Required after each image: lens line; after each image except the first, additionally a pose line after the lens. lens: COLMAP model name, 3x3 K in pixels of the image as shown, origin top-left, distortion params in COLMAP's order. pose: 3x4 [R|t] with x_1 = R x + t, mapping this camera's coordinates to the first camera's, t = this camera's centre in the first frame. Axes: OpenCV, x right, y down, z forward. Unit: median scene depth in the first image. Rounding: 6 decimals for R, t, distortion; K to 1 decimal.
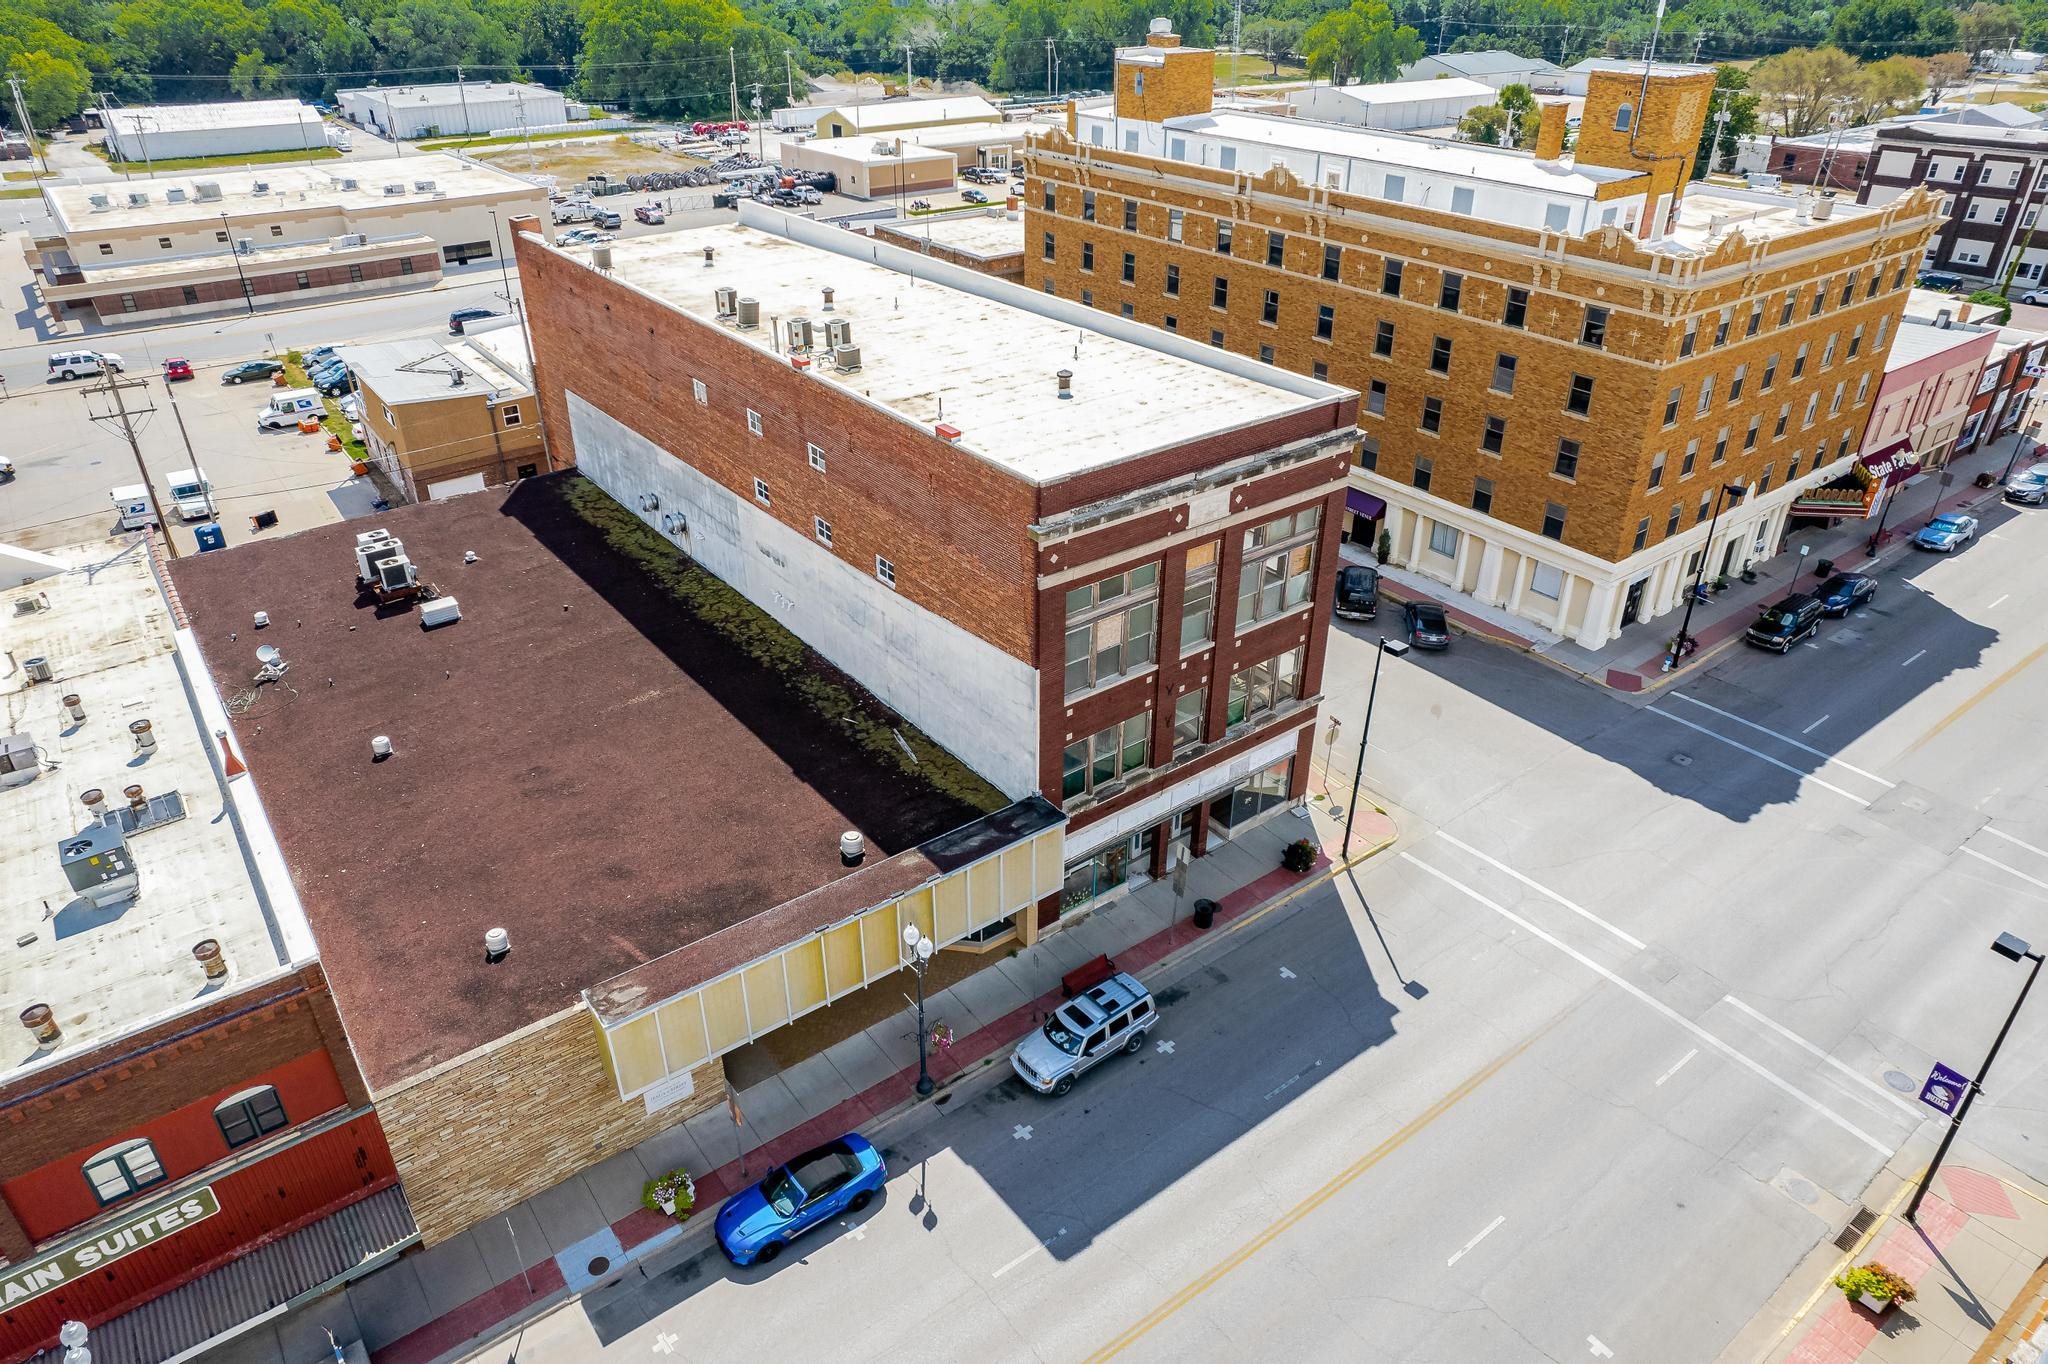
lens RADIAL K [[1285.1, 0, 1019.7], [0, 1285.1, 688.4], [0, 0, 1]] dist [-0.026939, 0.019291]
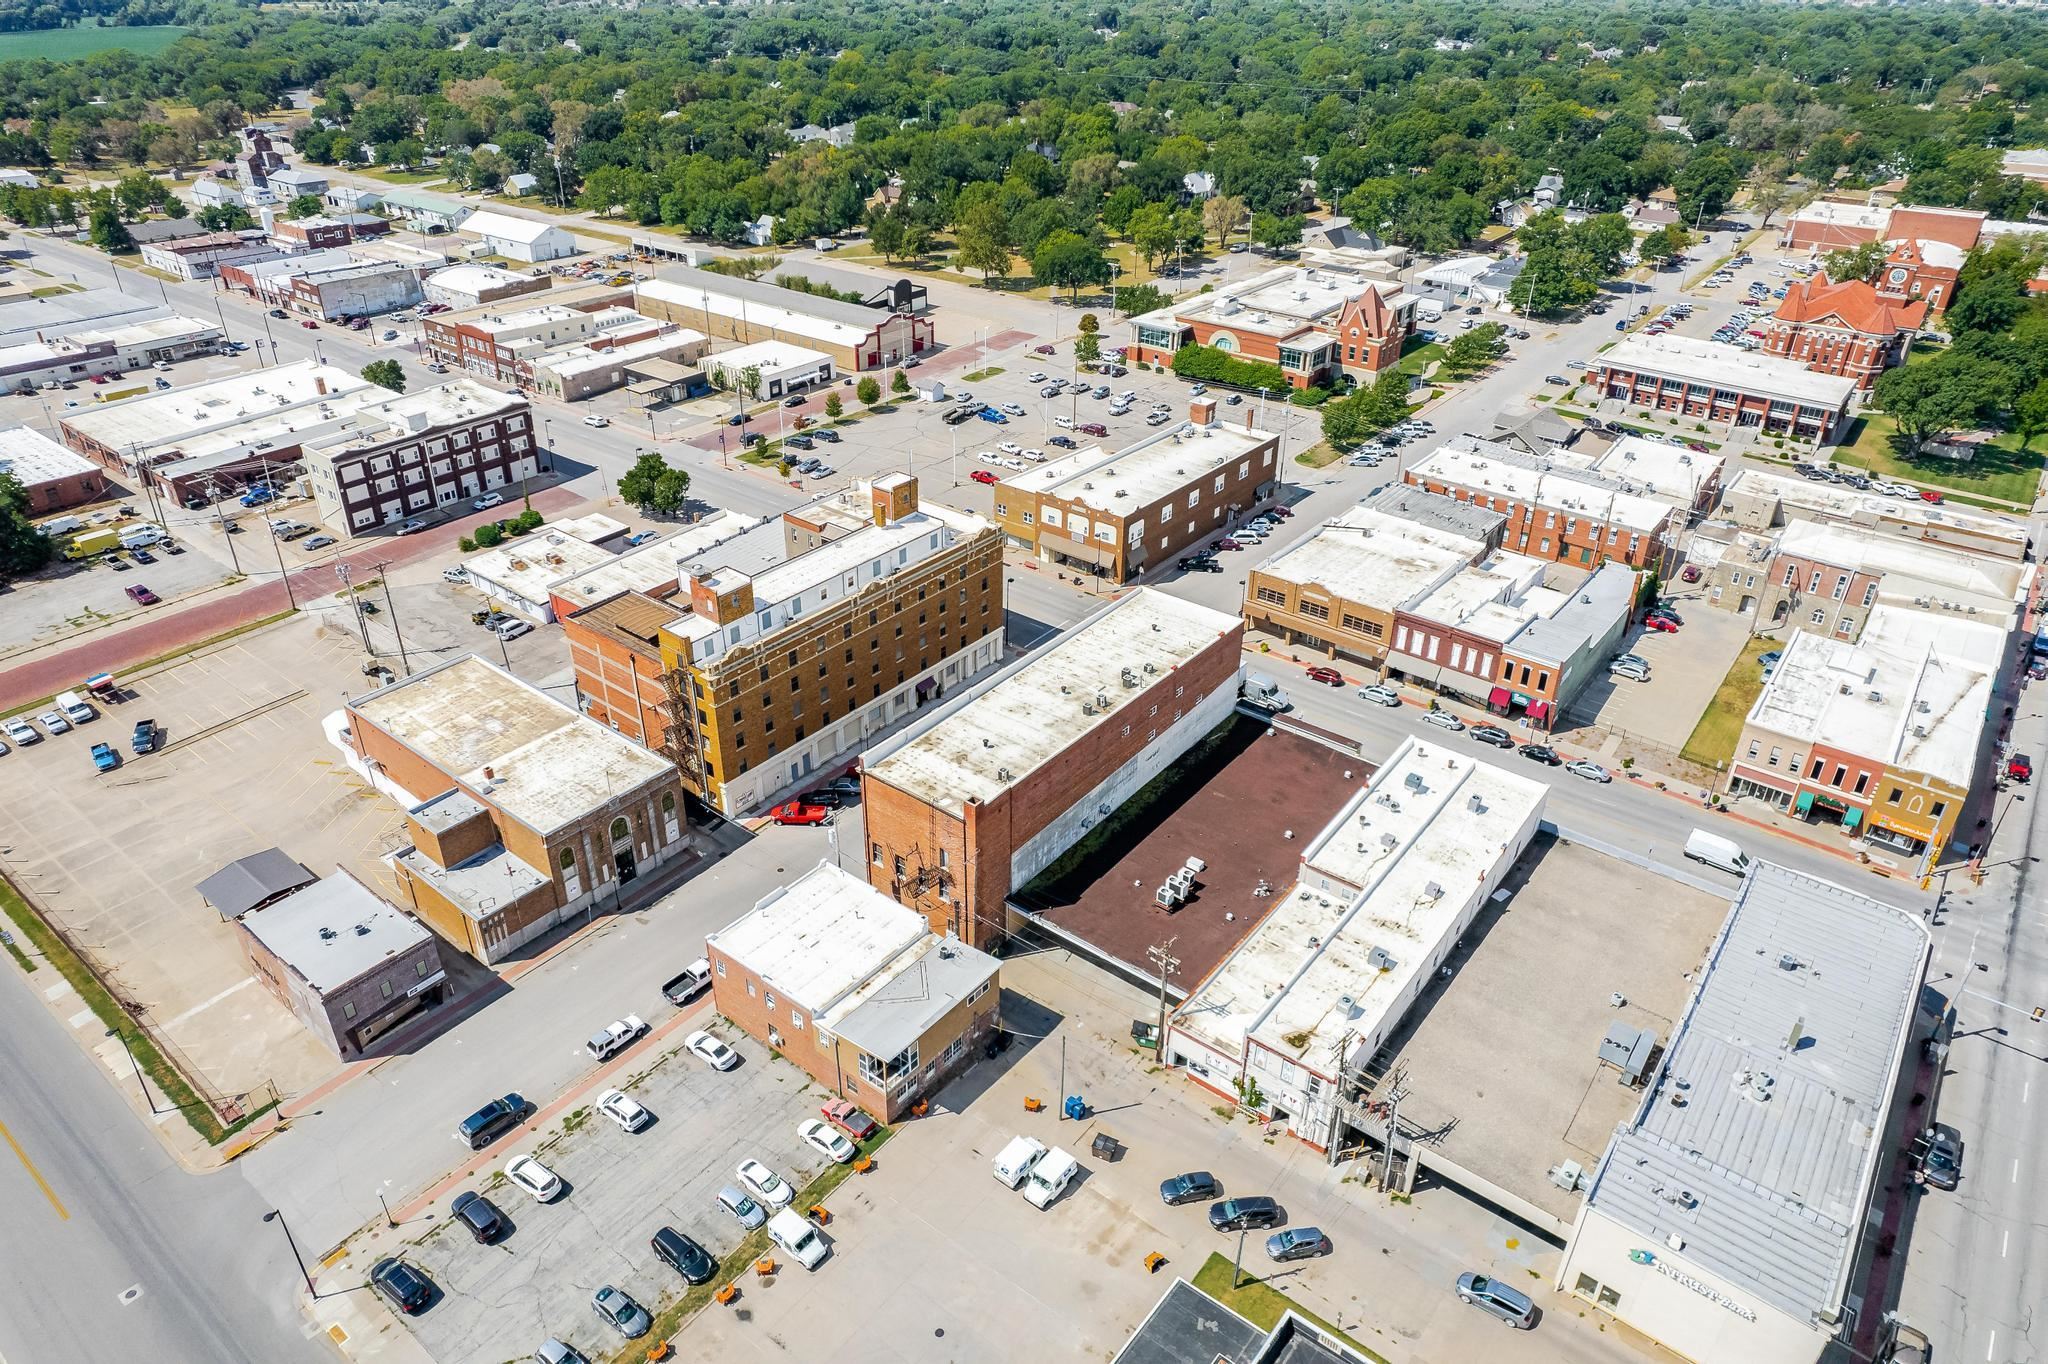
lens RADIAL K [[1285.1, 0, 1019.9], [0, 1285.1, 680.0], [0, 0, 1]] dist [-0.026939, 0.019291]
pose [[-0.258183, -0.486673, 0.834560, -1.622818], [0.480795, 0.684547, 0.547934, -1.287048], [-0.837961, 0.542719, 0.057252, 0.740454]]
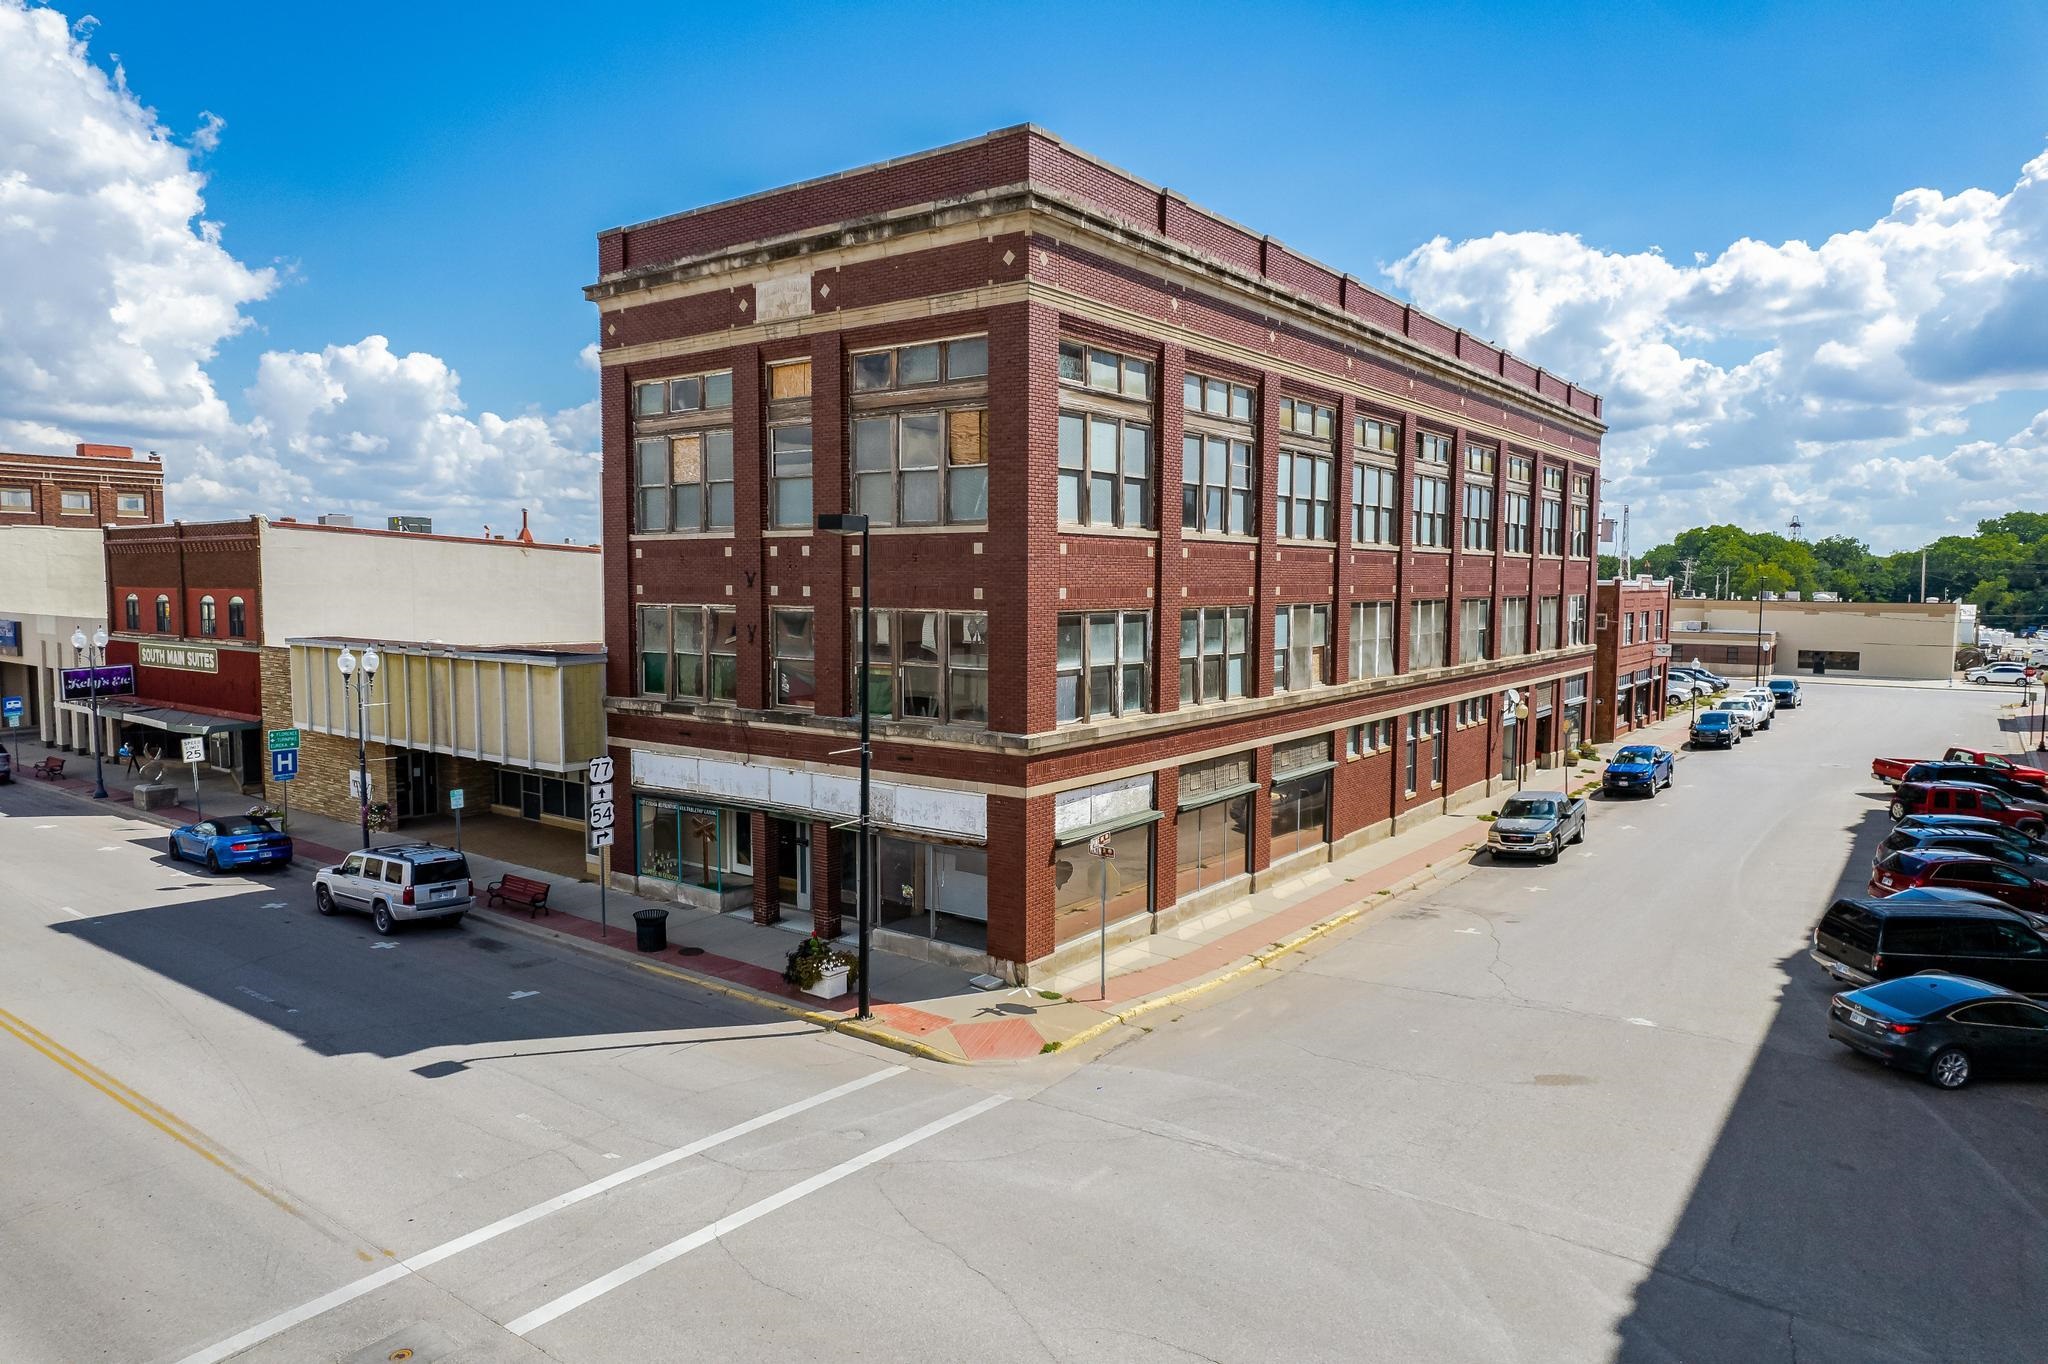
lens RADIAL K [[1285.1, 0, 1023.0], [0, 1285.1, 672.7], [0, 0, 1]] dist [-0.026939, 0.019291]
pose [[0.284871, 0.071436, -0.955900, 0.841465], [-0.491153, 0.867247, -0.081559, 0.030271], [0.823175, 0.492727, 0.282140, 0.972463]]
